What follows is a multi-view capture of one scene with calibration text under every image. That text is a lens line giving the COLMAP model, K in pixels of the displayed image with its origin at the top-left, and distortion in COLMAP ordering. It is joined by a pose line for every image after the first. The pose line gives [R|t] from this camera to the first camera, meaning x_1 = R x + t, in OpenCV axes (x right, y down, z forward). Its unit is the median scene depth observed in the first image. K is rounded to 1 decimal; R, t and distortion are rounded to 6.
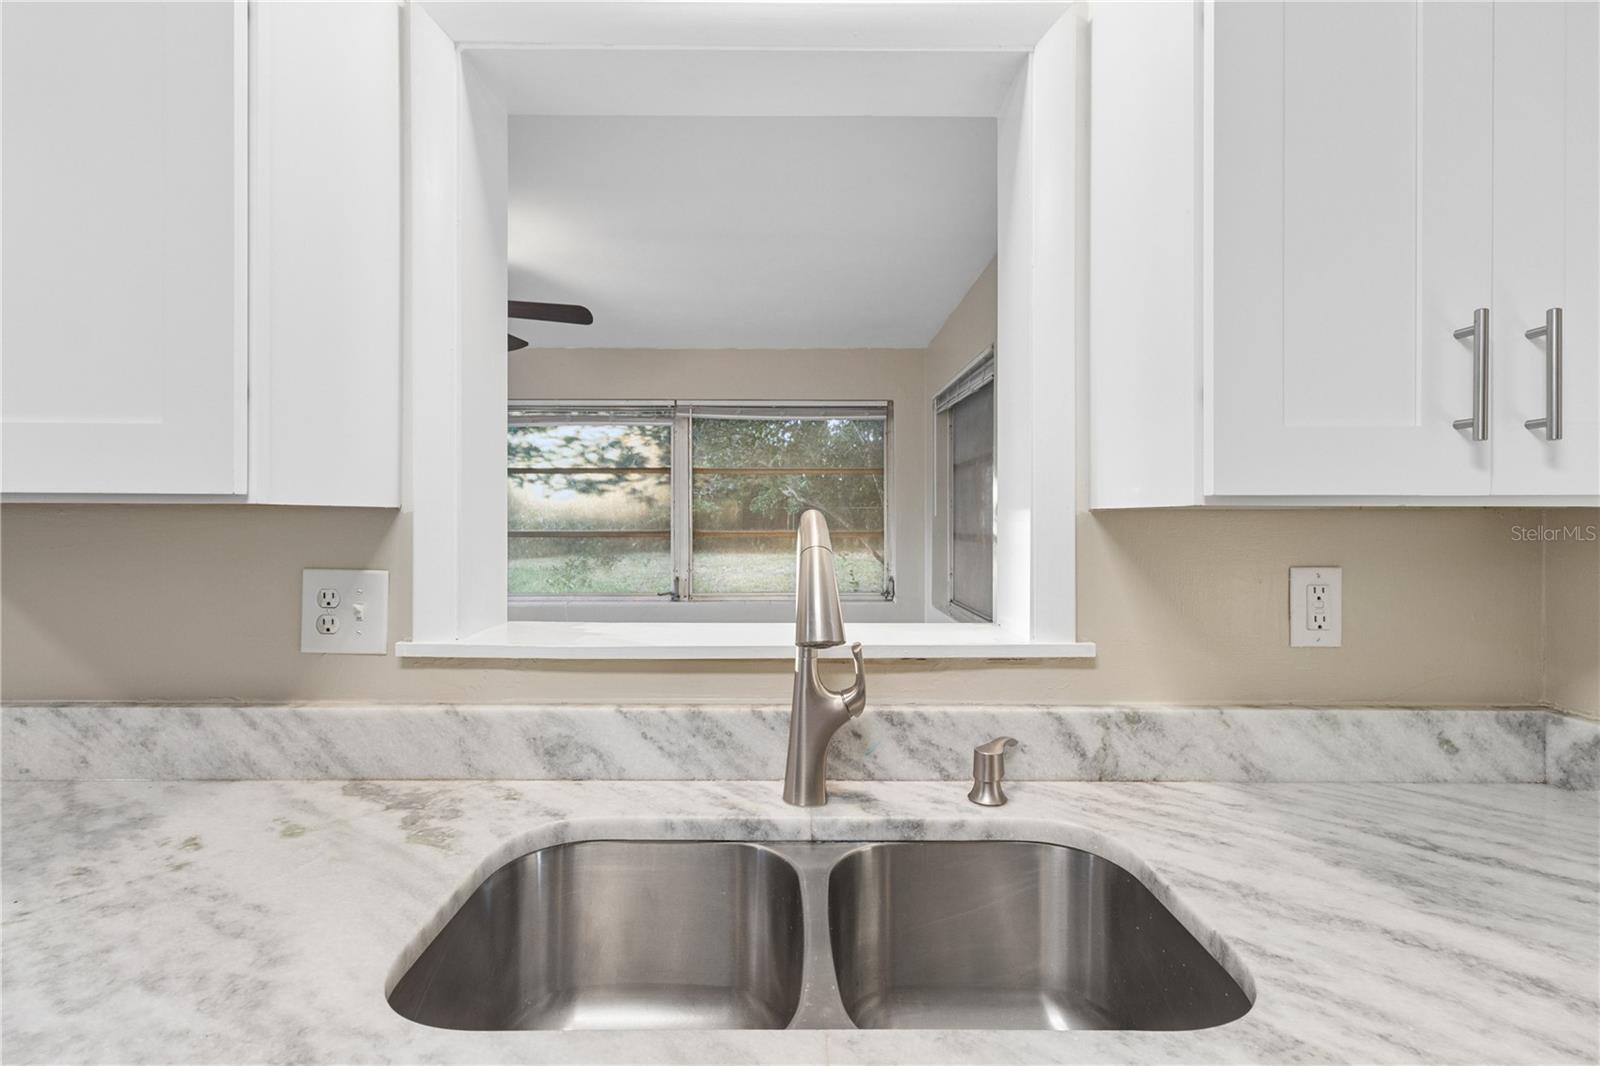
lens RADIAL K [[735.3, 0, 796.3], [0, 735.3, 514.2], [0, 0, 1]] dist [0.013966, -0.000100]
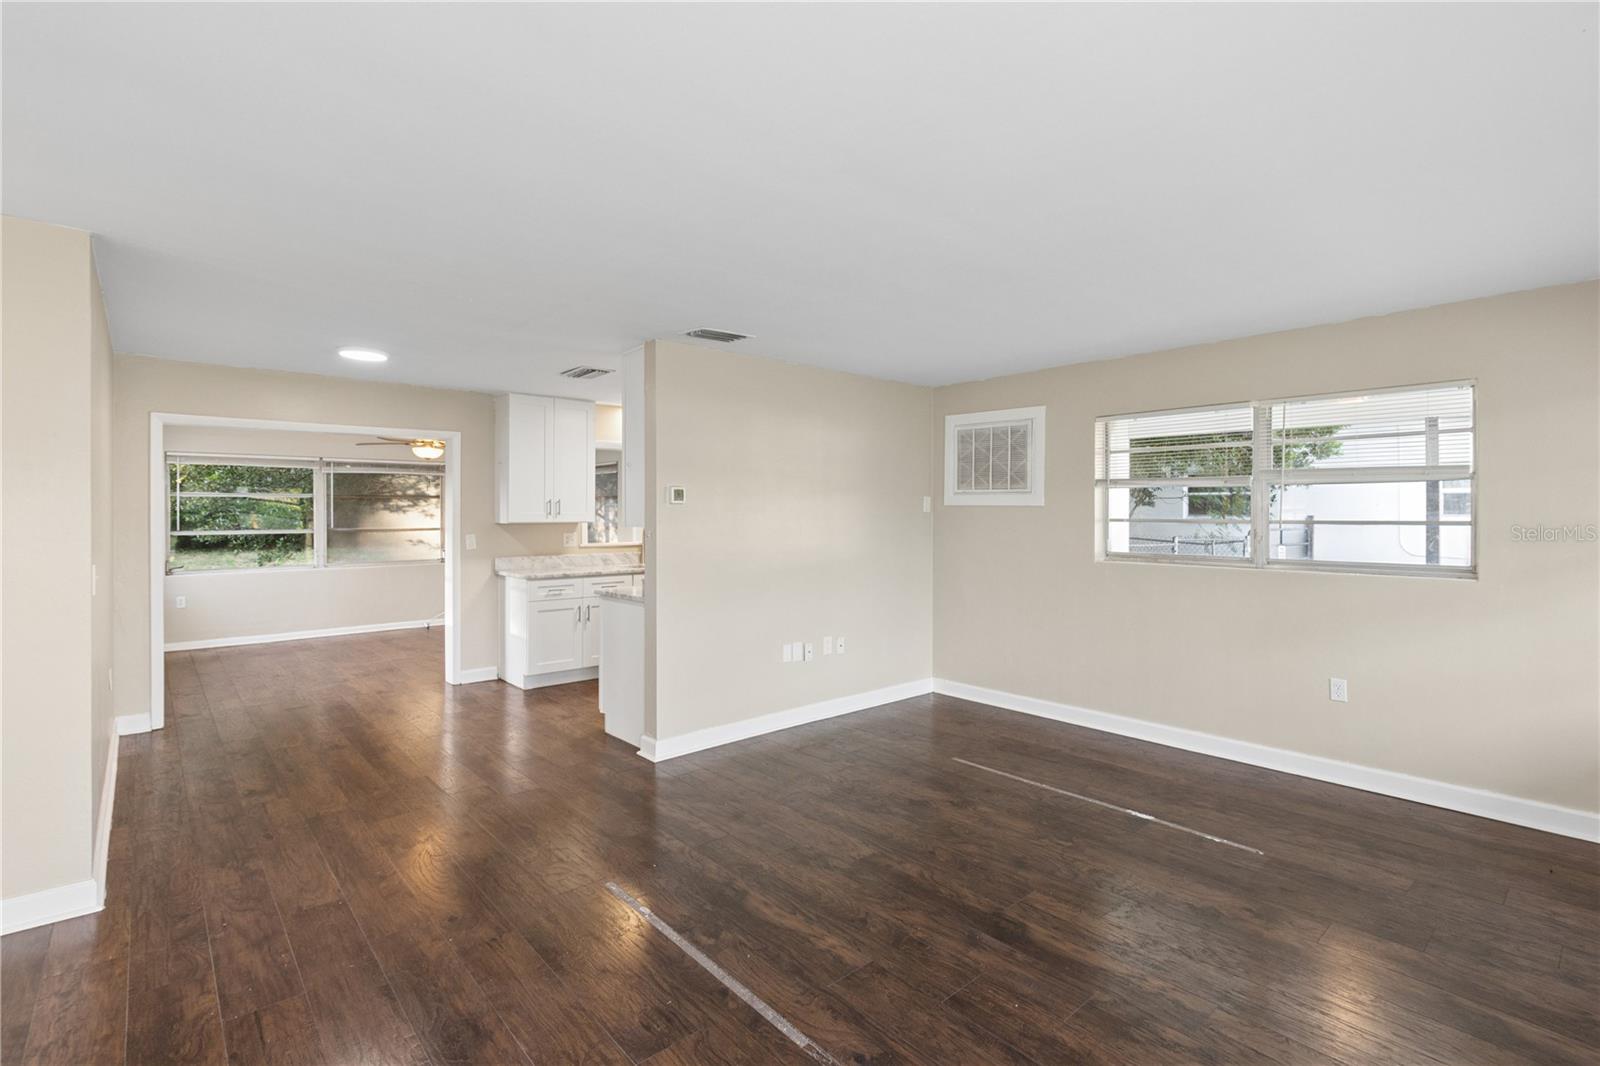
lens RADIAL K [[741.7, 0, 799.4], [0, 741.7, 516.8], [0, 0, 1]] dist [-0.000172, -0.000764]
pose [[0.762416, -0.005669, 0.647062, -0.725105], [-0.000286, 0.999959, 0.009098, -0.026731], [-0.647087, -0.007122, 0.762383, -1.132620]]
